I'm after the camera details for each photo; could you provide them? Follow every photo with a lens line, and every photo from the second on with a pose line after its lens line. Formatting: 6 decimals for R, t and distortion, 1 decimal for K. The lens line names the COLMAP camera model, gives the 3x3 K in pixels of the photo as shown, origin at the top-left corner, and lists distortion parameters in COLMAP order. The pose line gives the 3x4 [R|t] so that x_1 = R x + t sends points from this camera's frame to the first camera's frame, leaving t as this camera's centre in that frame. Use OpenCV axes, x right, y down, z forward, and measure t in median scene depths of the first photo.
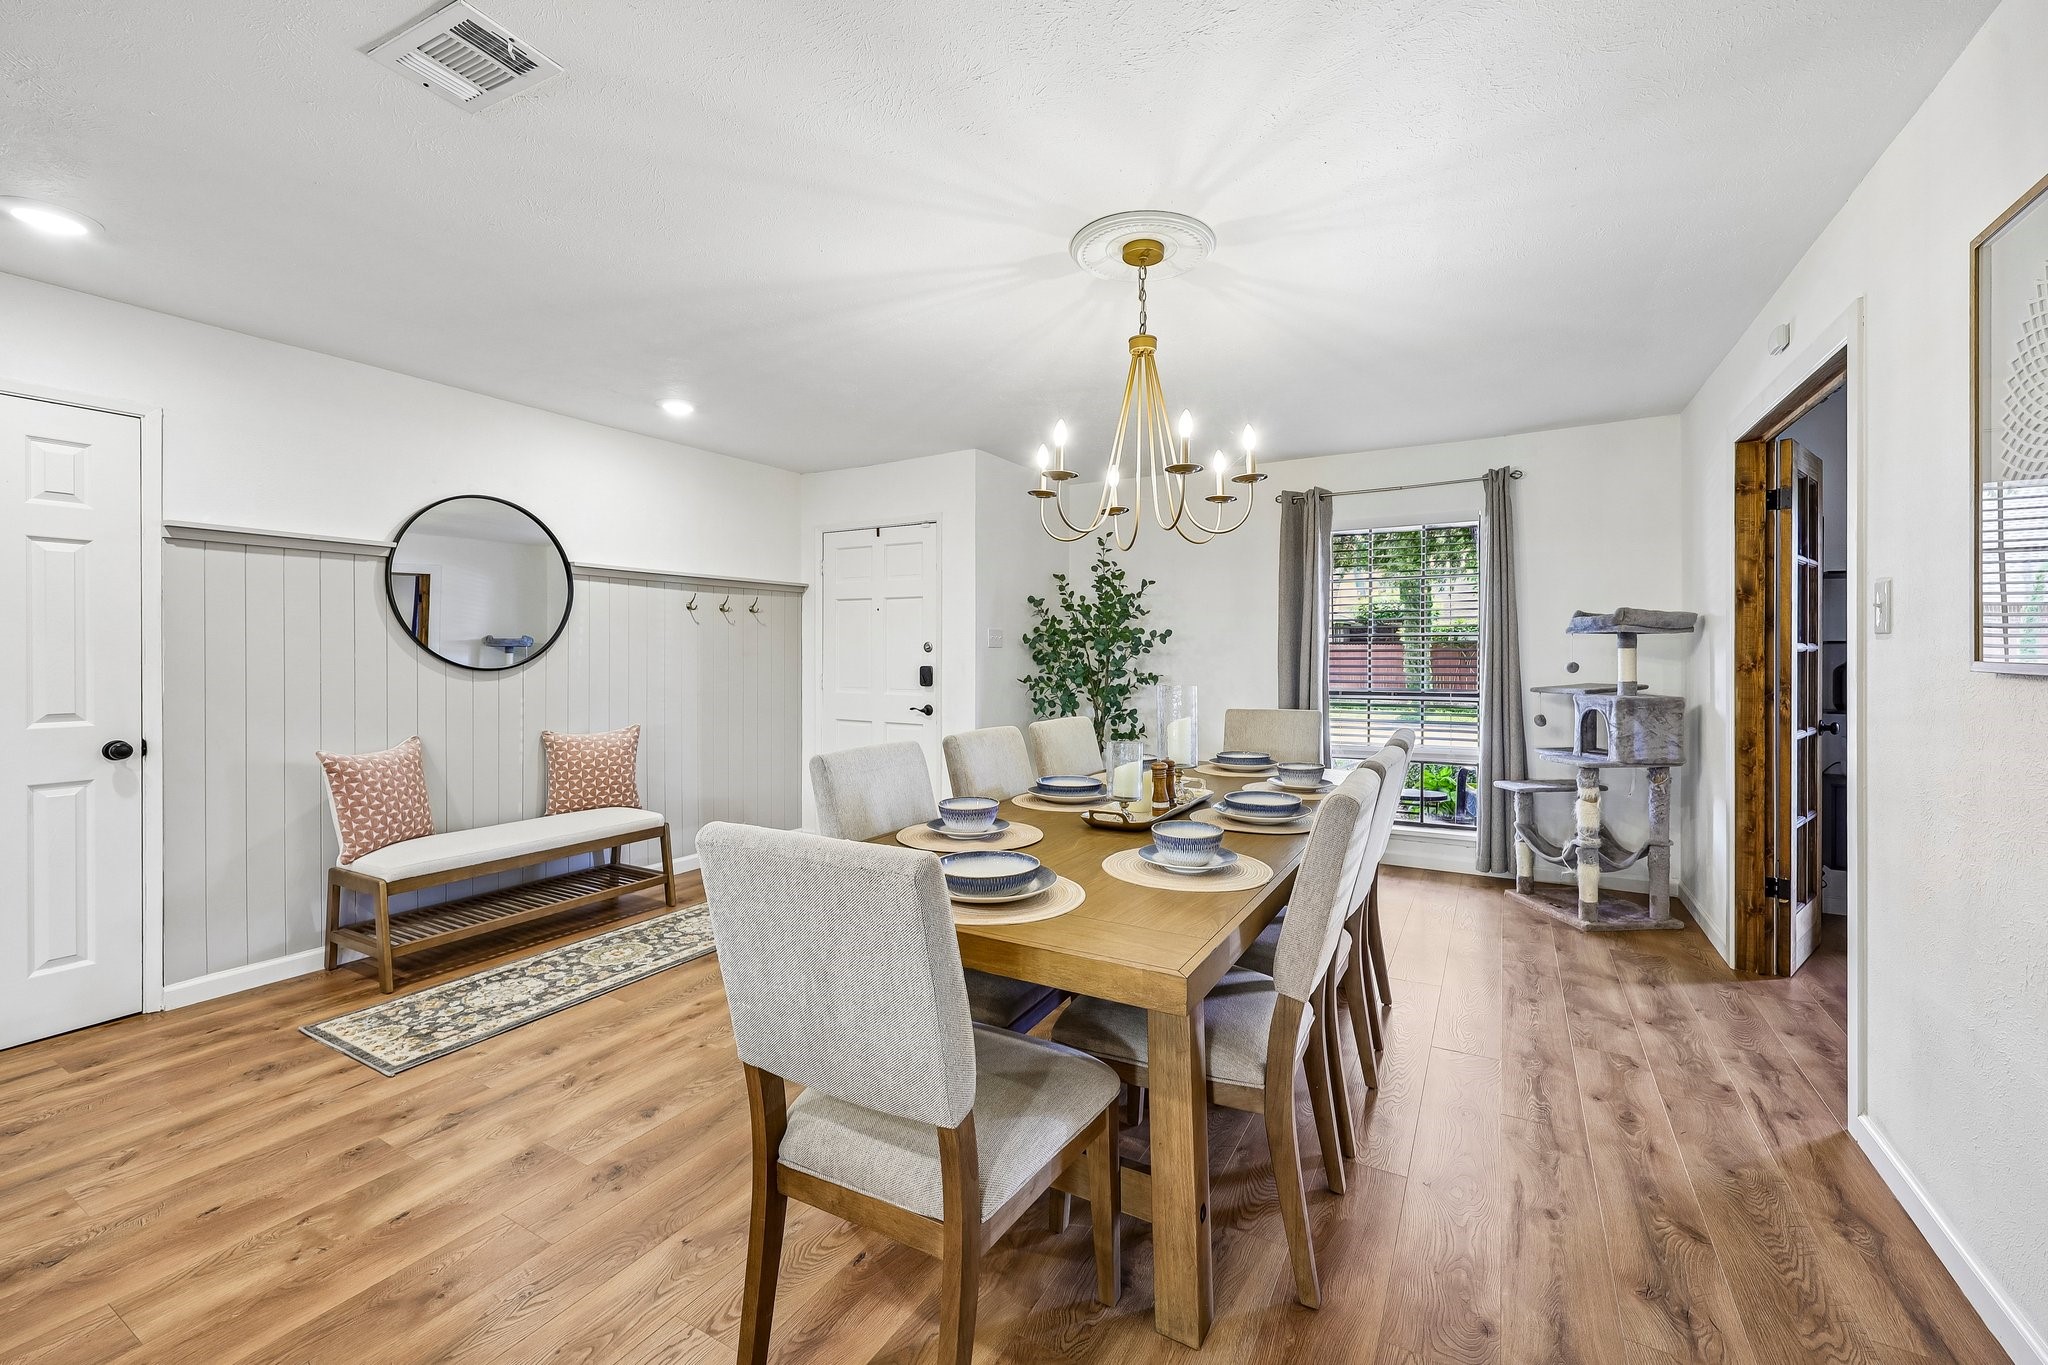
lens RADIAL K [[833.2, 0, 1024.1], [0, 833.2, 665.1], [0, 0, 1]] dist [0.001186, 0.000390]
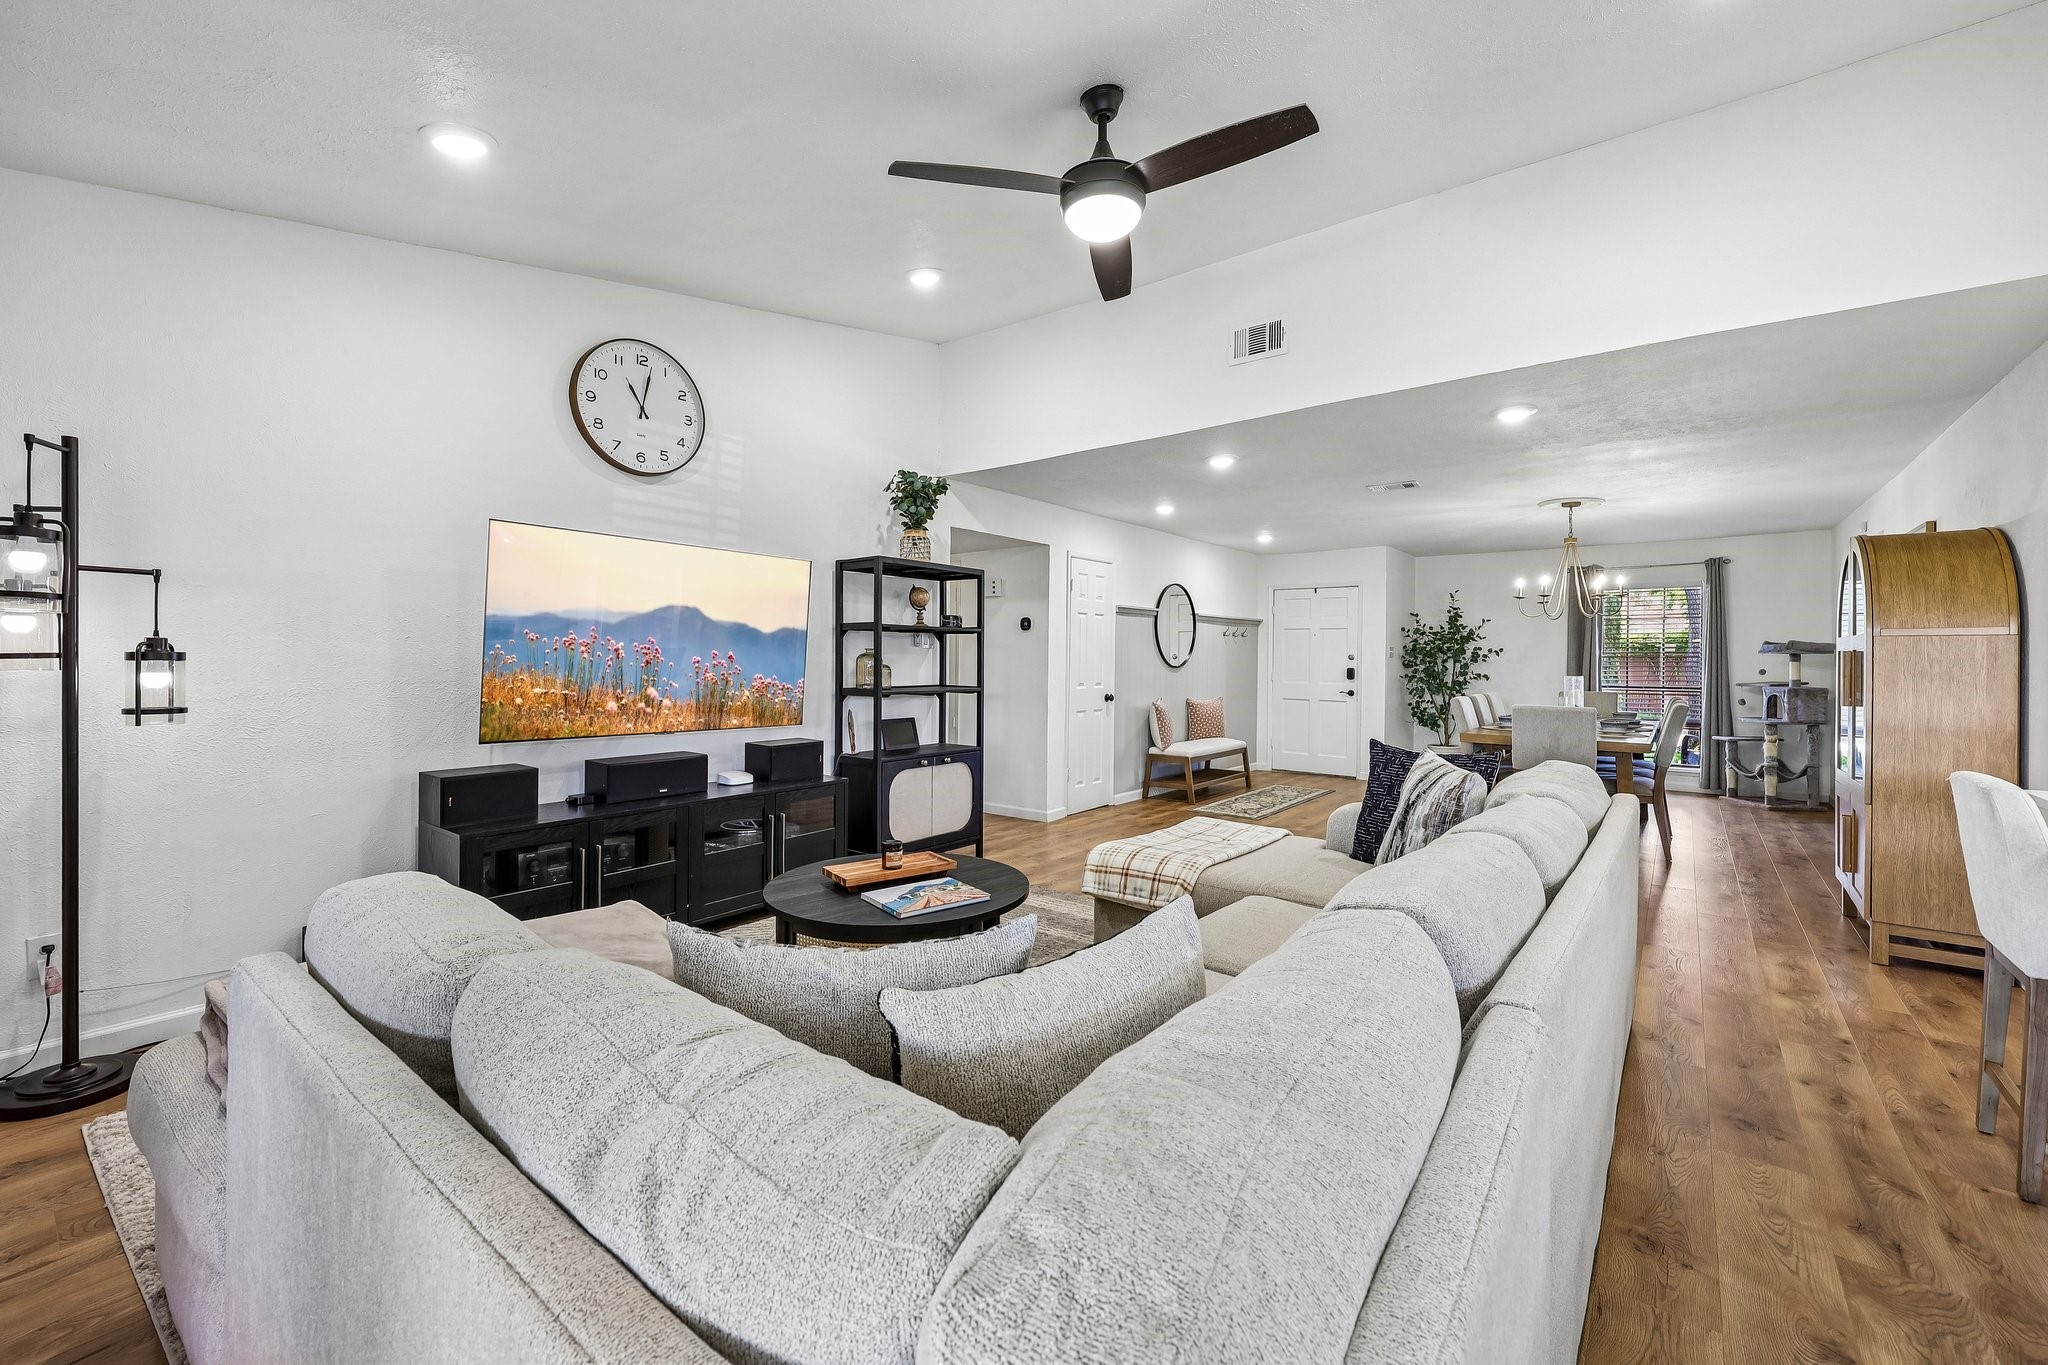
lens RADIAL K [[833.2, 0, 1024.1], [0, 833.2, 665.1], [0, 0, 1]] dist [0.001186, 0.000390]
pose [[0.988997, 0.009286, -0.147642, -0.640272], [-0.010049, 0.999940, -0.004425, 0.011477], [0.147592, 0.005860, 0.989031, -0.997850]]
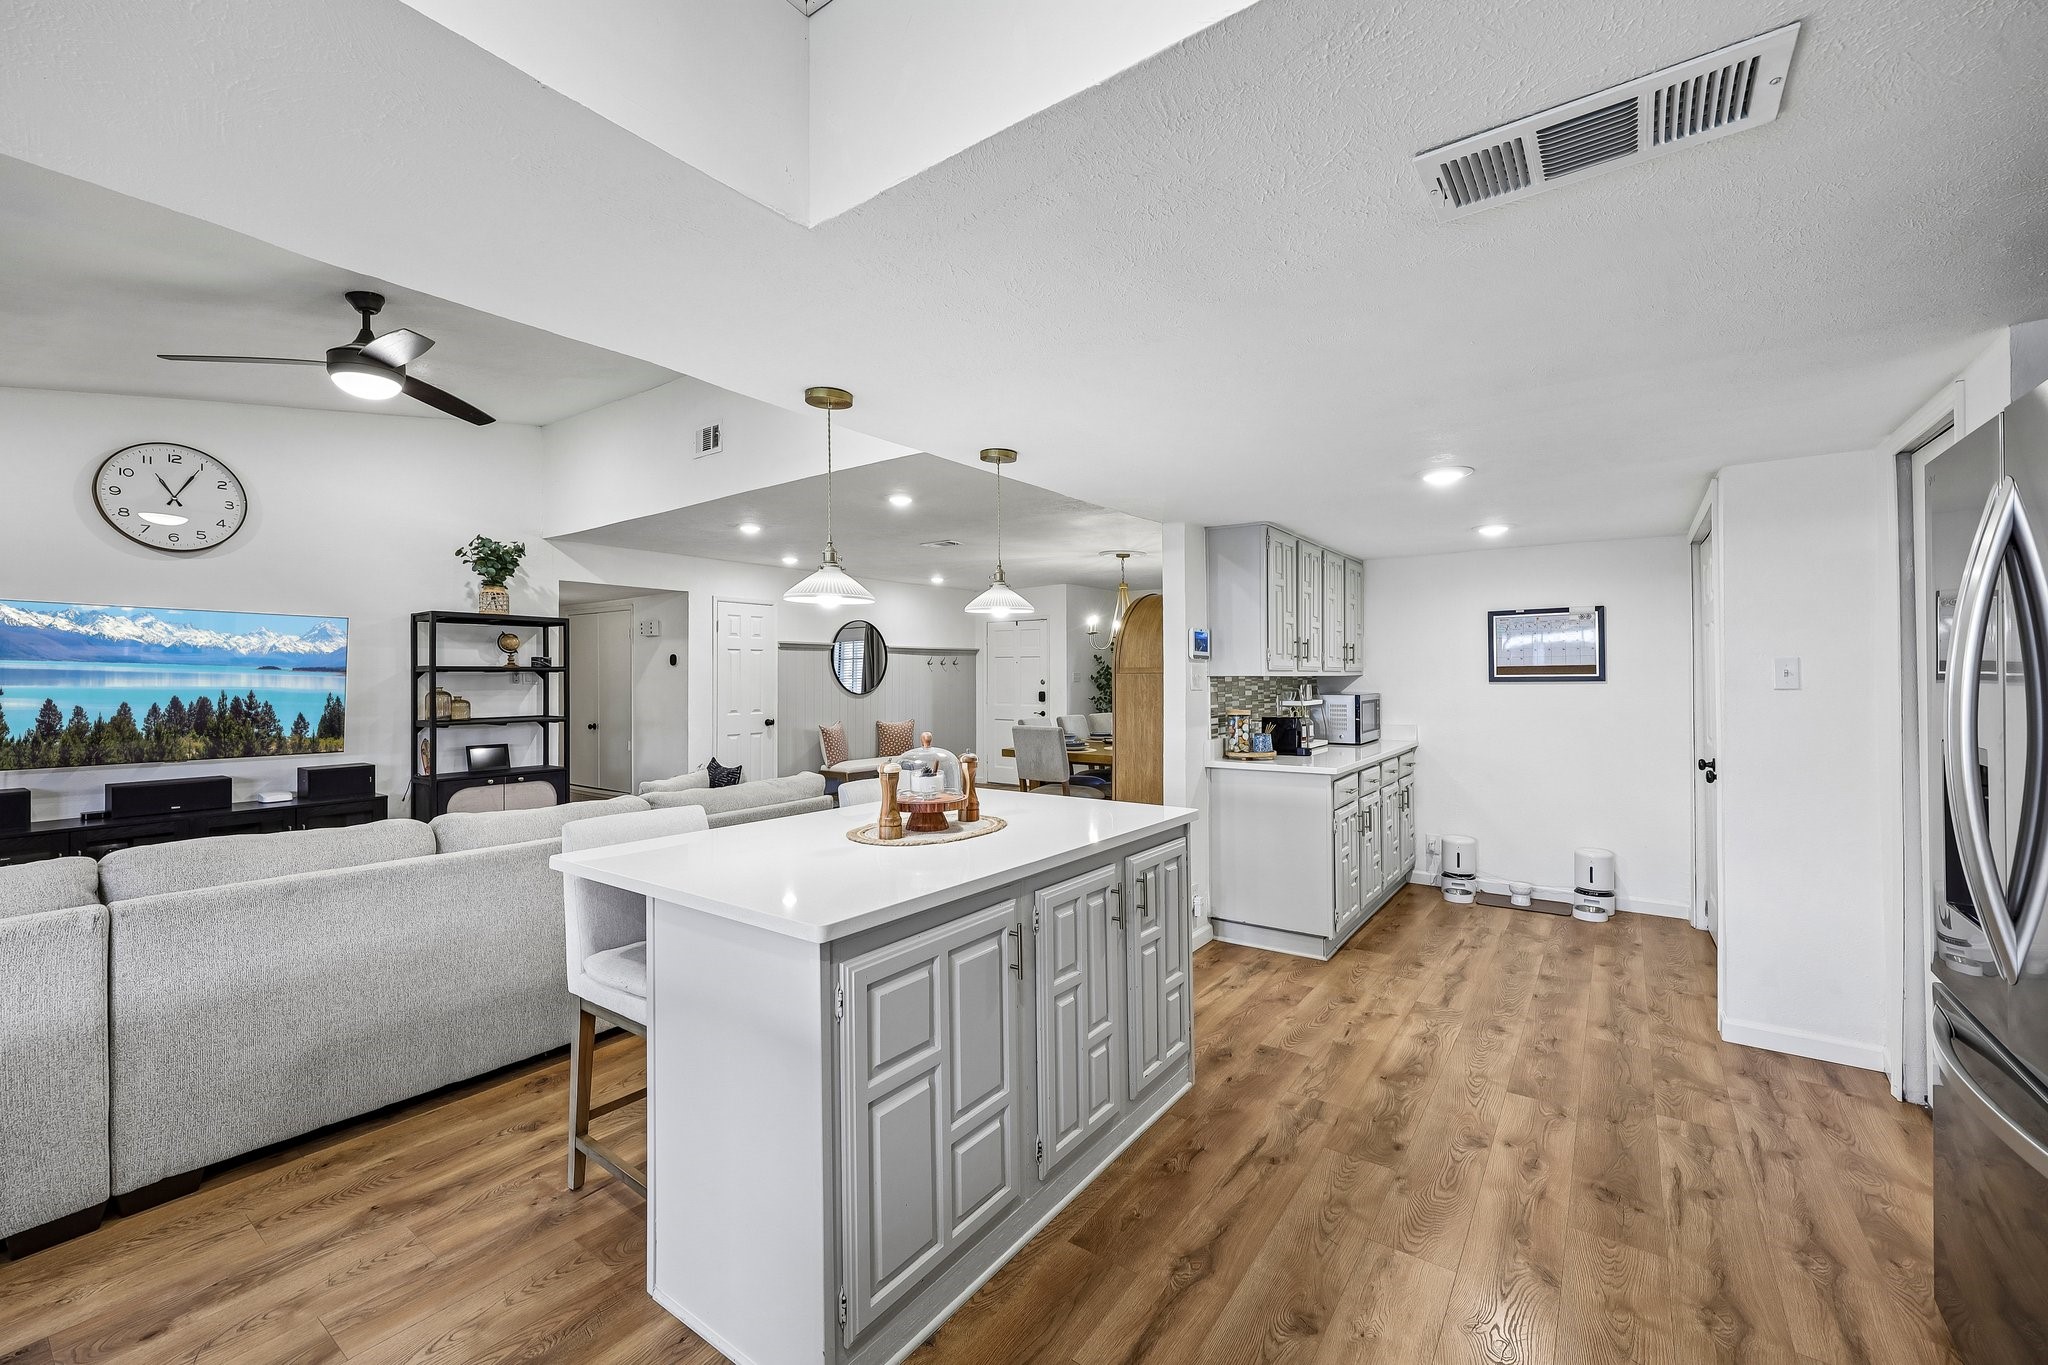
lens RADIAL K [[822.4, 0, 1024.0], [0, 822.4, 682.5], [0, 0, 1]] dist [0.002157, 0.000165]
pose [[0.994301, -0.002805, -0.106576, 0.058598], [0.002253, 0.999983, -0.005291, -0.011915], [0.106589, 0.005020, 0.994290, -1.138693]]
